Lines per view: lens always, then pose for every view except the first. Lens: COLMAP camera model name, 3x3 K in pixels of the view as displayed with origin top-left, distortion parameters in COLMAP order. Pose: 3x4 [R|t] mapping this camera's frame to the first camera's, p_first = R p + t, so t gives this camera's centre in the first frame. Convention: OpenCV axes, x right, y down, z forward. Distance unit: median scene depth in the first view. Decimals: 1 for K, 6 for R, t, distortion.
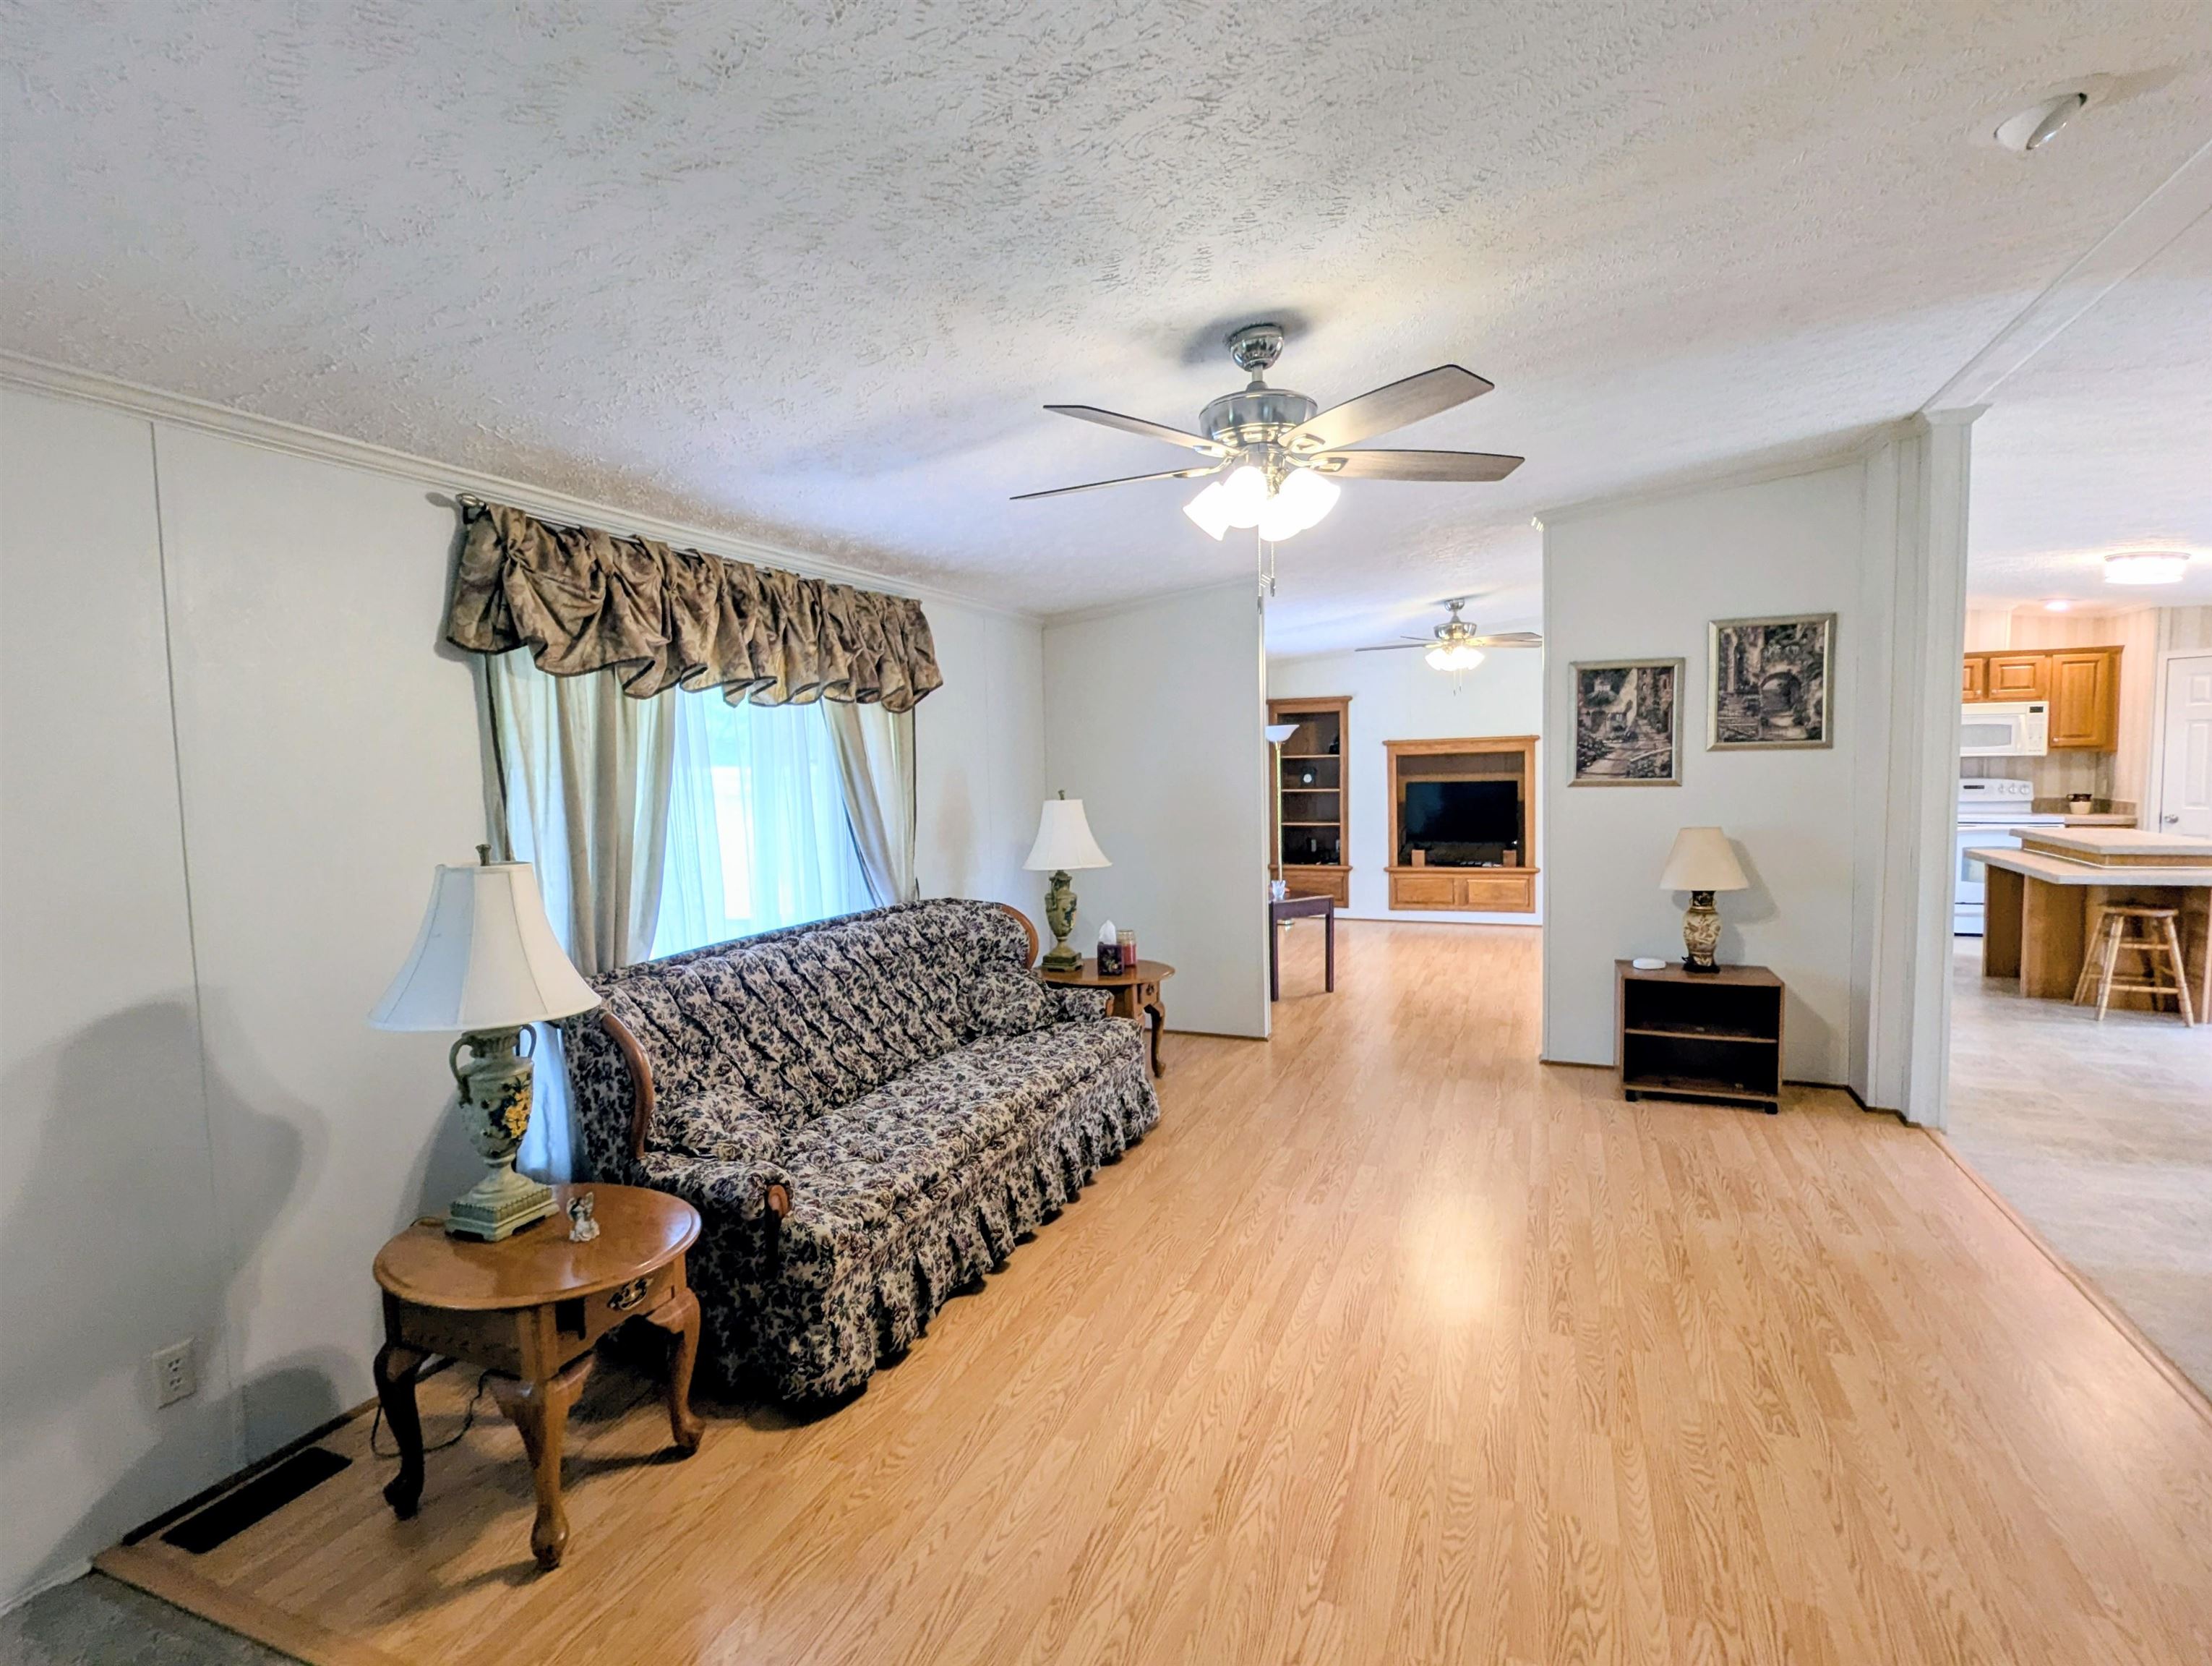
lens RADIAL K [[1051.8, 0, 1086.1], [0, 1051.8, 827.4], [0, 0, 1]] dist [0.003548, -0.001393]
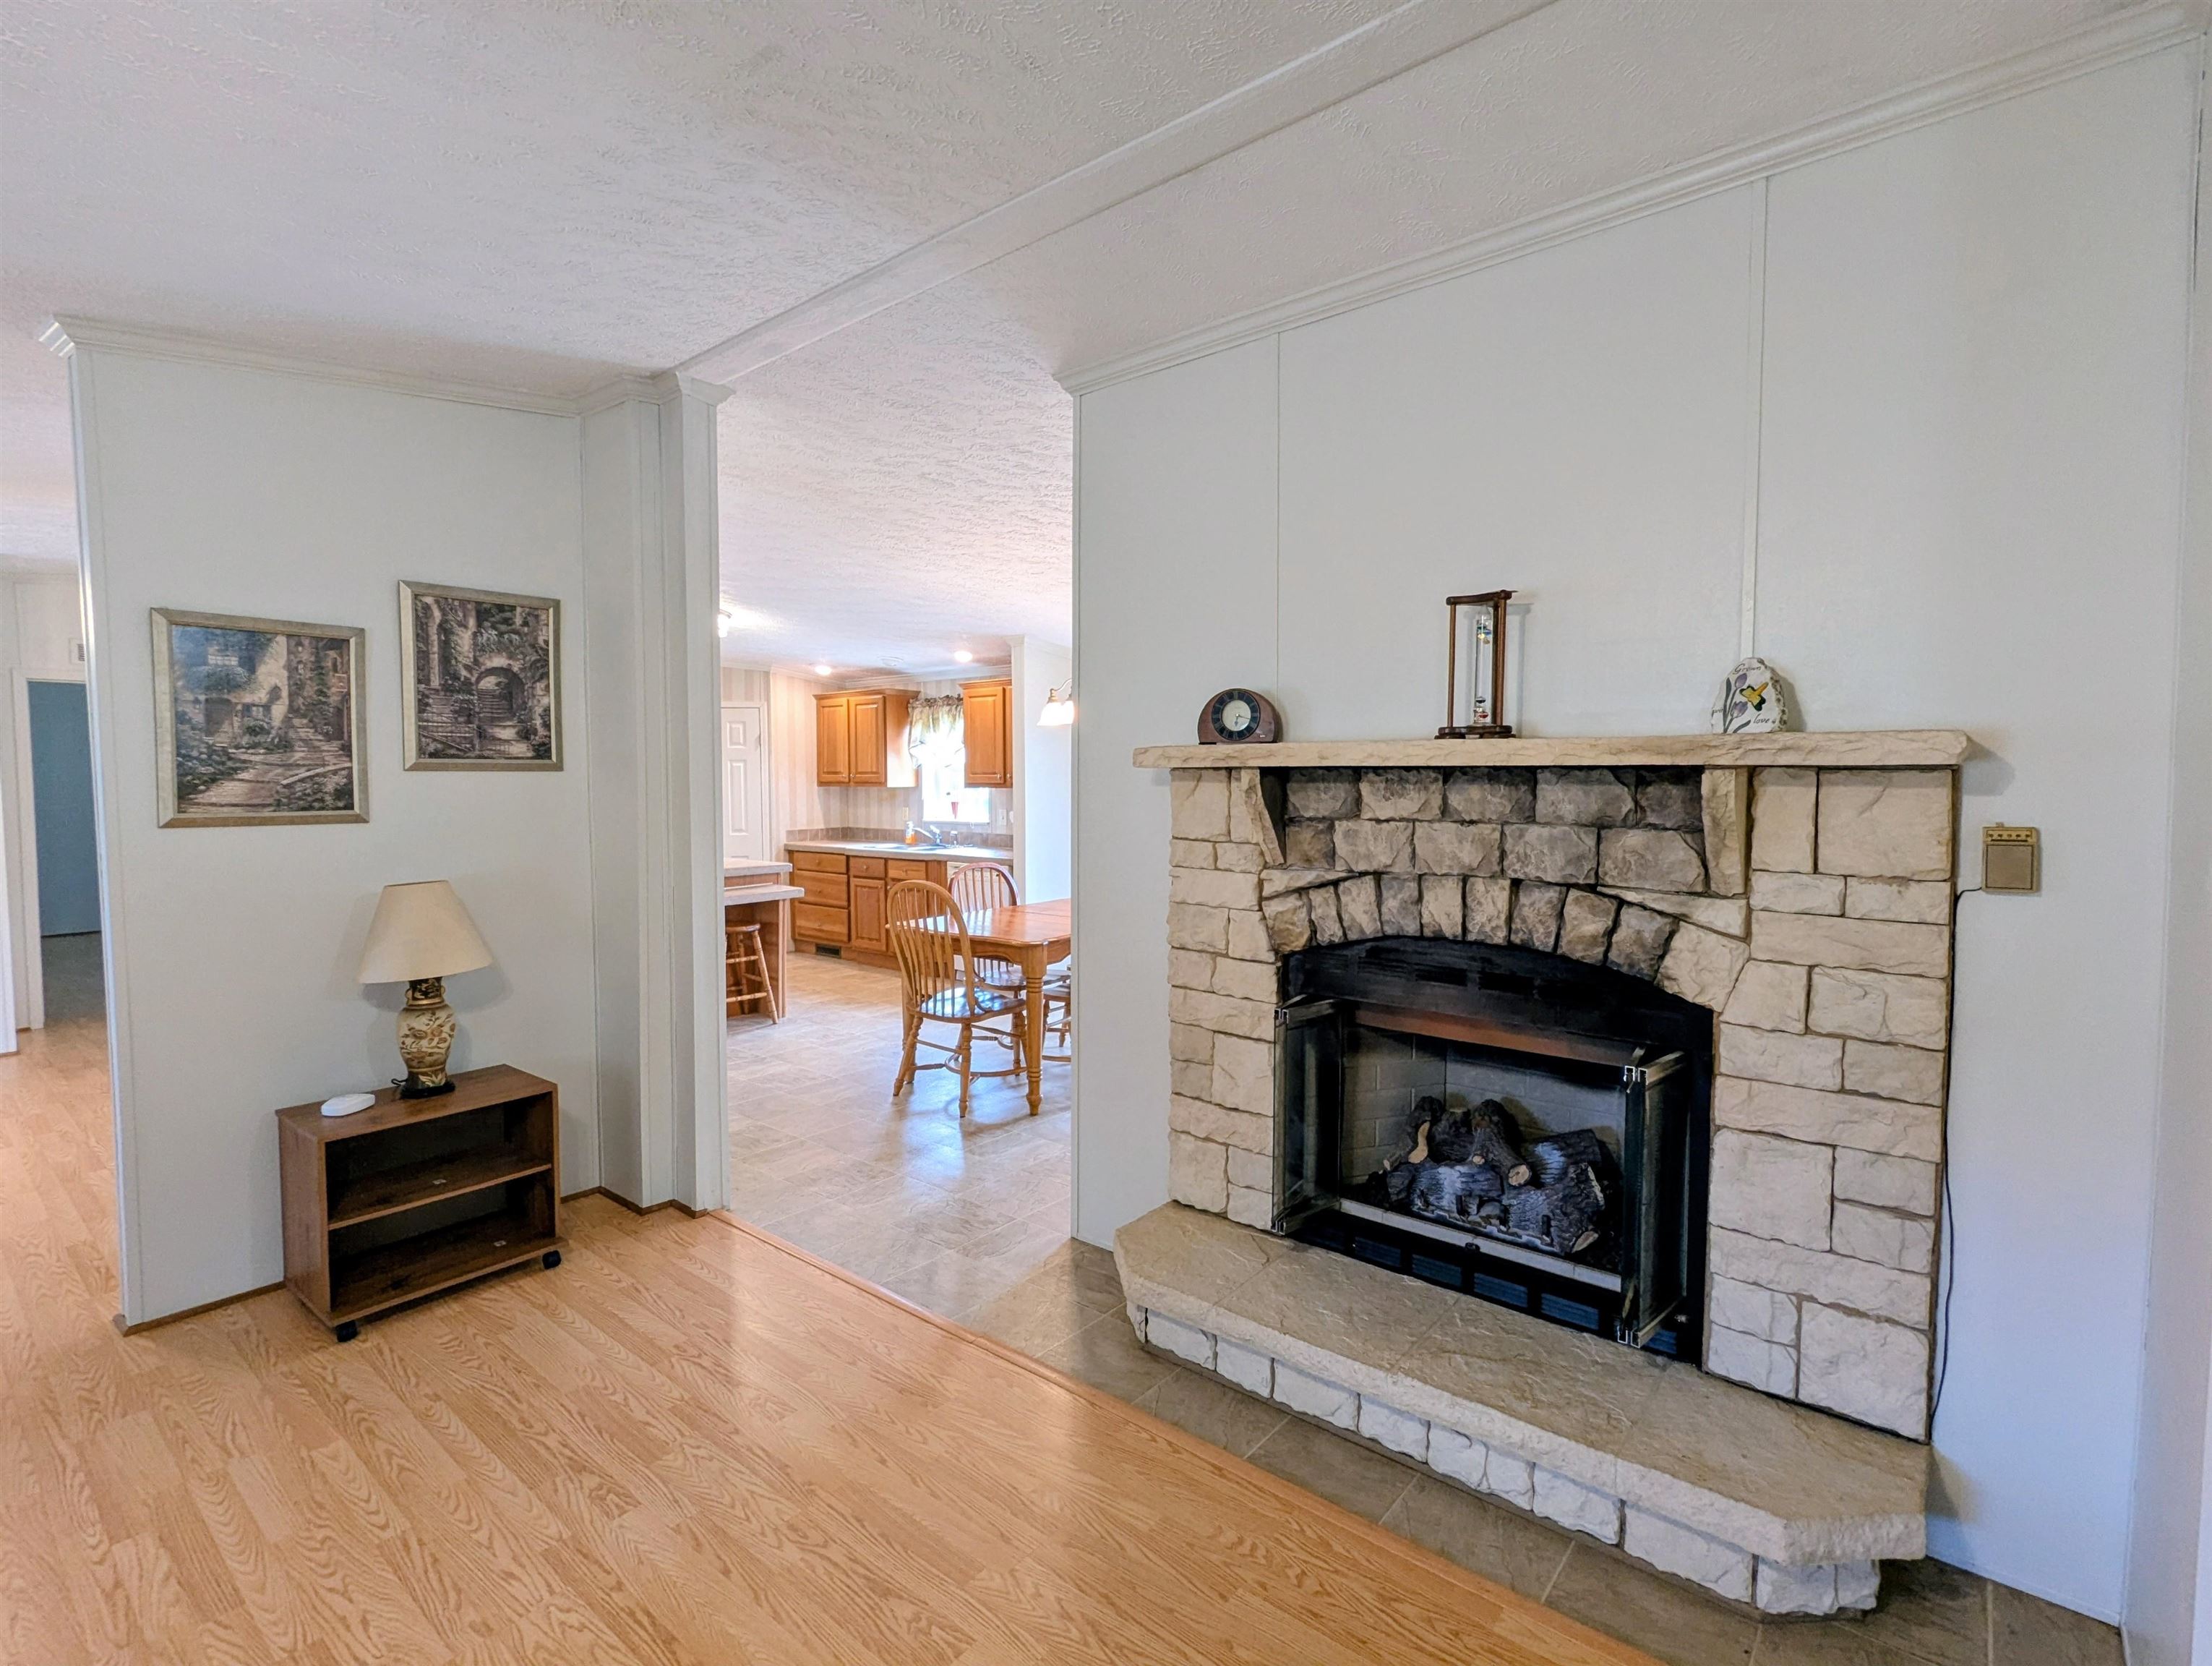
lens RADIAL K [[1051.8, 0, 1117.7], [0, 1051.8, 832.8], [0, 0, 1]] dist [0.003548, -0.001393]
pose [[0.276258, -0.028715, 0.960654, 0.059494], [0.058704, 0.998191, 0.012956, -0.013804], [-0.959289, 0.052815, 0.277444, 0.365030]]
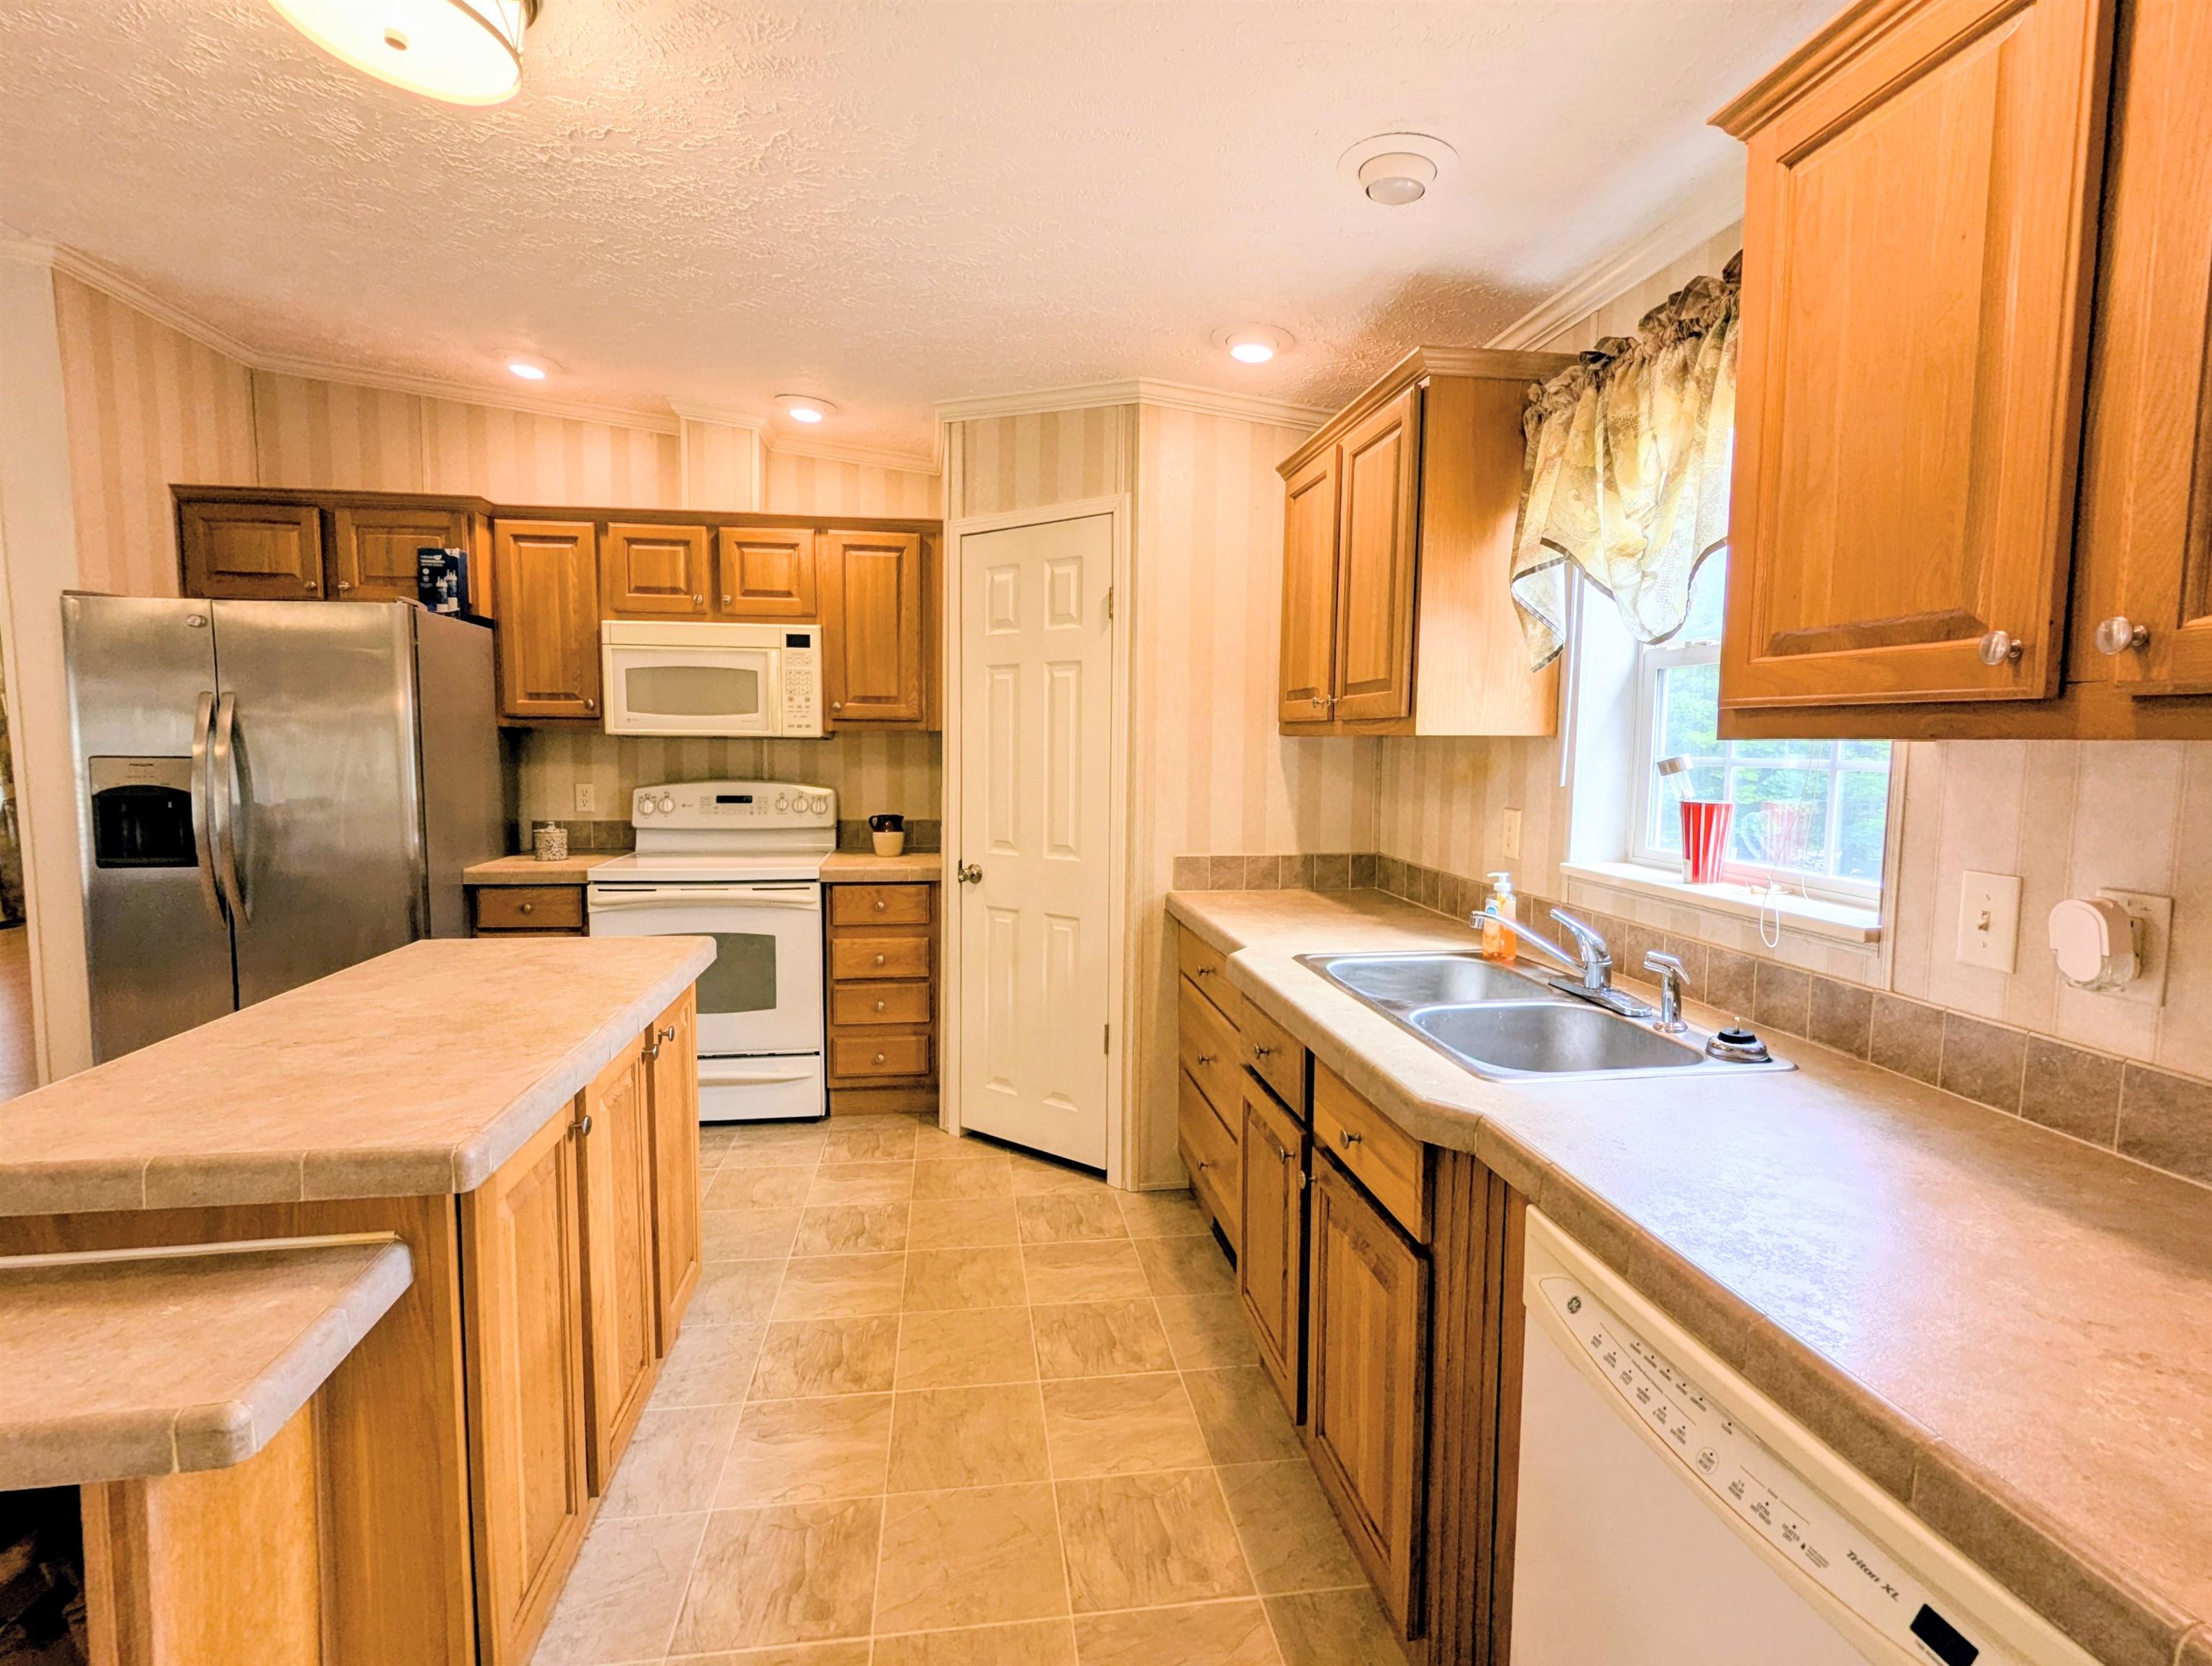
lens RADIAL K [[1051.8, 0, 1109.3], [0, 1051.8, 834.7], [0, 0, 1]] dist [0.003548, -0.001393]
pose [[0.846958, -0.020578, 0.531261, 1.402715], [0.007192, 0.999603, 0.027253, -0.065040], [-0.531611, -0.019262, 0.846770, 0.948064]]
